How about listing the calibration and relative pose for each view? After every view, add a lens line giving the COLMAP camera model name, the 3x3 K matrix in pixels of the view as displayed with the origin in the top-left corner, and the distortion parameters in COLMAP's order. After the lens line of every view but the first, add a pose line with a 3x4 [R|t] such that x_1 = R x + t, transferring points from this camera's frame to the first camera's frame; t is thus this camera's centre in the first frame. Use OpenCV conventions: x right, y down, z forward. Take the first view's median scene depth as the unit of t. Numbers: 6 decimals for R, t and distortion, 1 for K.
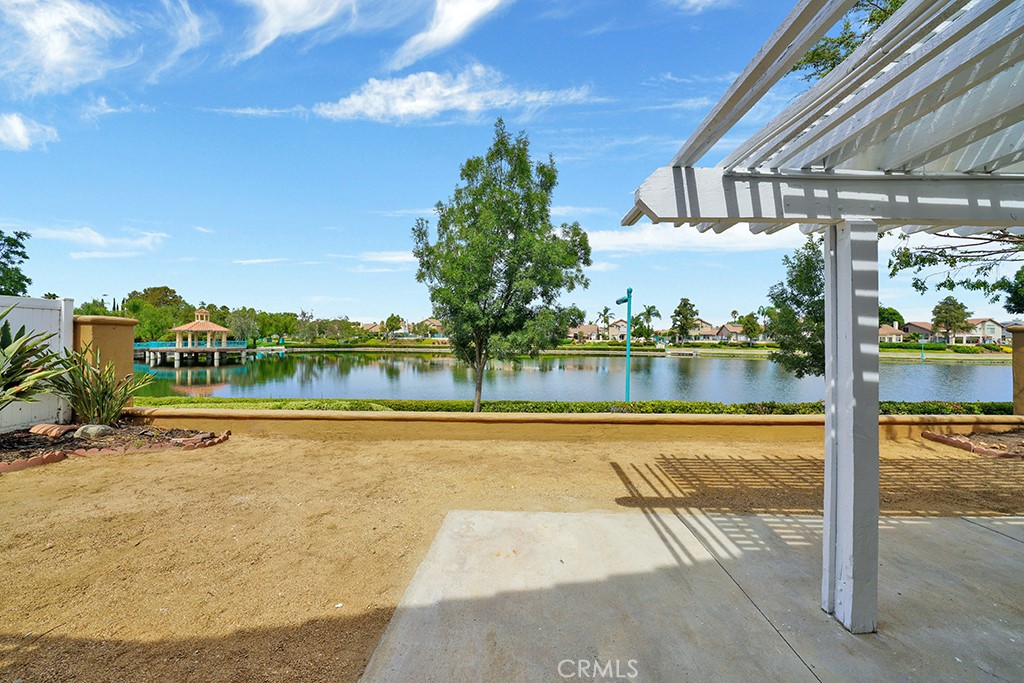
lens RADIAL K [[346.8, 0, 514.3], [0, 346.8, 335.9], [0, 0, 1]] dist [-0.000814, 0.000106]
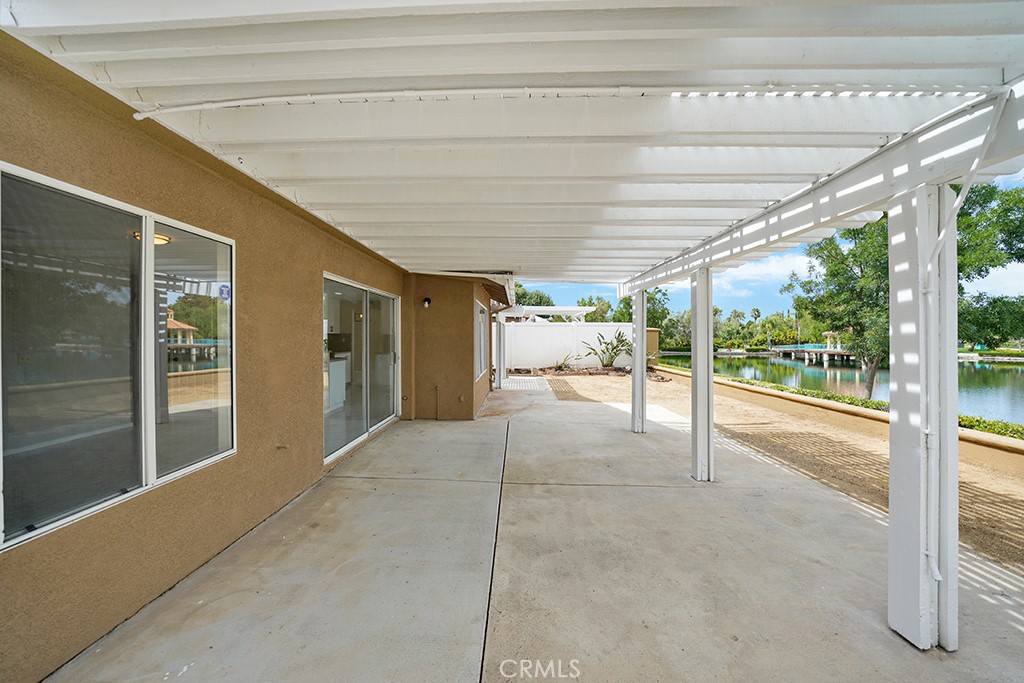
lens RADIAL K [[383.0, 0, 514.0], [0, 383.0, 337.8], [0, 0, 1]] dist [-0.025298, 0.000012]
pose [[0.019976, -0.003893, -0.999793, 0.186193], [-0.001606, 0.999991, -0.003926, 0.003063], [0.999799, 0.001685, 0.019970, -0.004364]]
